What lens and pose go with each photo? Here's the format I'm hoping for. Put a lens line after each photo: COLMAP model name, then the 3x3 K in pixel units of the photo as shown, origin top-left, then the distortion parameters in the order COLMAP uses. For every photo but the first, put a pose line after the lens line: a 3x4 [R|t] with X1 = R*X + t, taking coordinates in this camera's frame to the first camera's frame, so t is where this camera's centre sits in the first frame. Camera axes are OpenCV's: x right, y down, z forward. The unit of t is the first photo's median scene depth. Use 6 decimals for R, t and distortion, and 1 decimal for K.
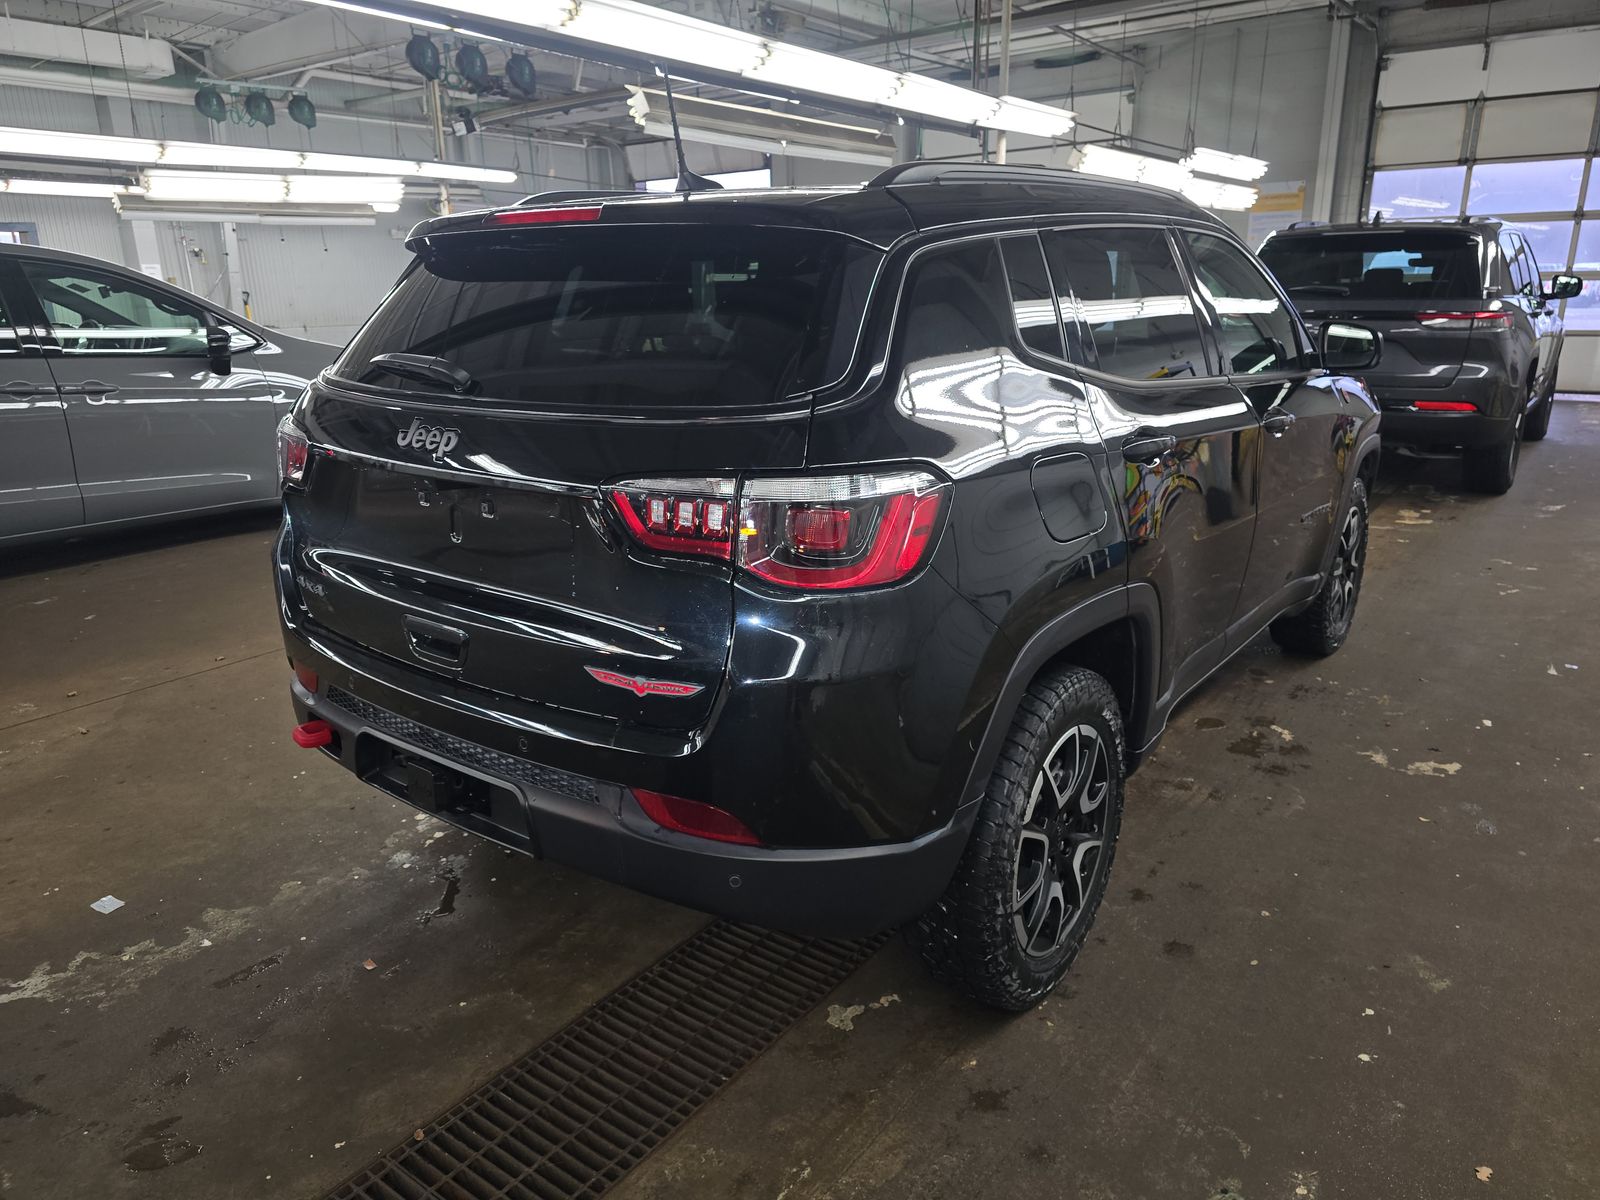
lens RADIAL K [[1078.8, 0, 793.8], [0, 1078.8, 600.0], [0, 0, 1]] dist [0.035645, -0.027053]
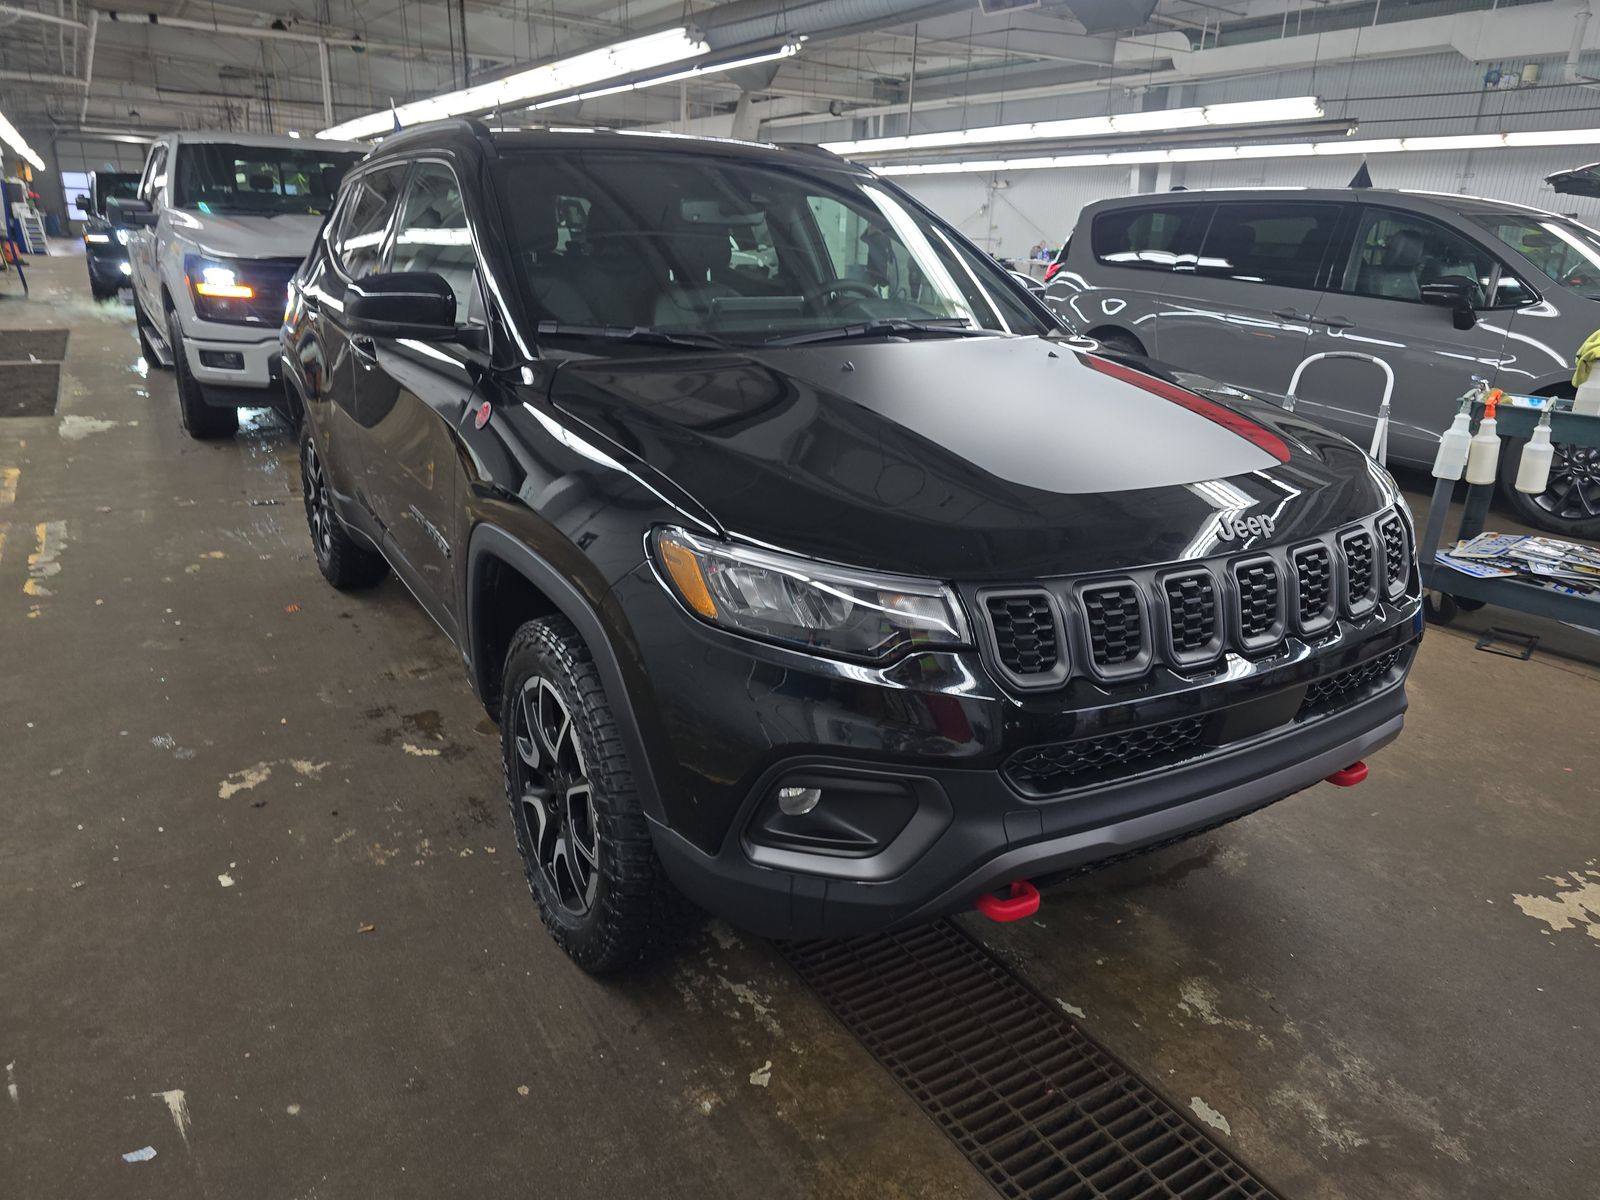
lens RADIAL K [[1078.8, 0, 793.8], [0, 1078.8, 600.0], [0, 0, 1]] dist [0.035645, -0.027053]
pose [[-0.364568, 0.309226, -0.878333, 1.063744], [-0.284280, 0.861259, 0.421211, -0.425409], [0.886721, 0.403253, -0.226081, 1.418235]]
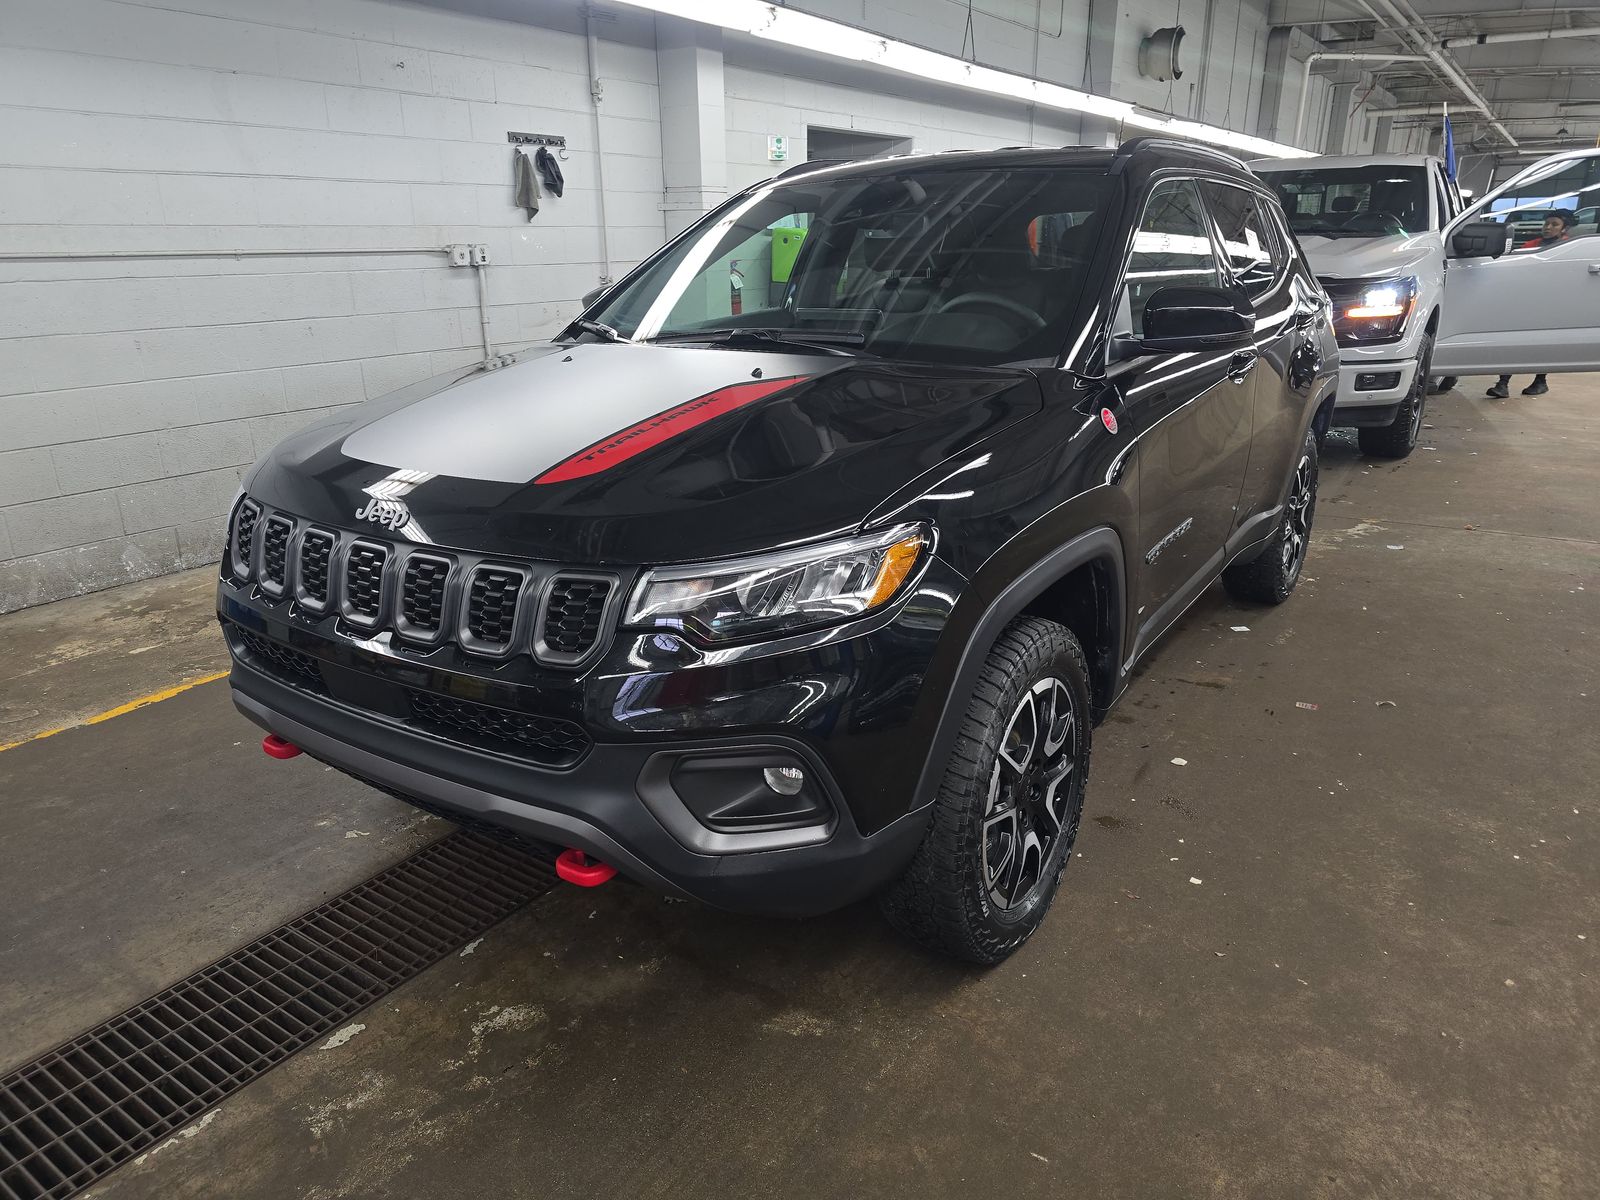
lens RADIAL K [[1078.8, 0, 793.8], [0, 1078.8, 600.0], [0, 0, 1]] dist [0.035645, -0.027053]
pose [[-0.998708, 0.042378, -0.028028, 0.363301], [0.018798, 0.820696, 0.571056, -0.567162], [0.047203, 0.569791, -0.820433, 1.939505]]
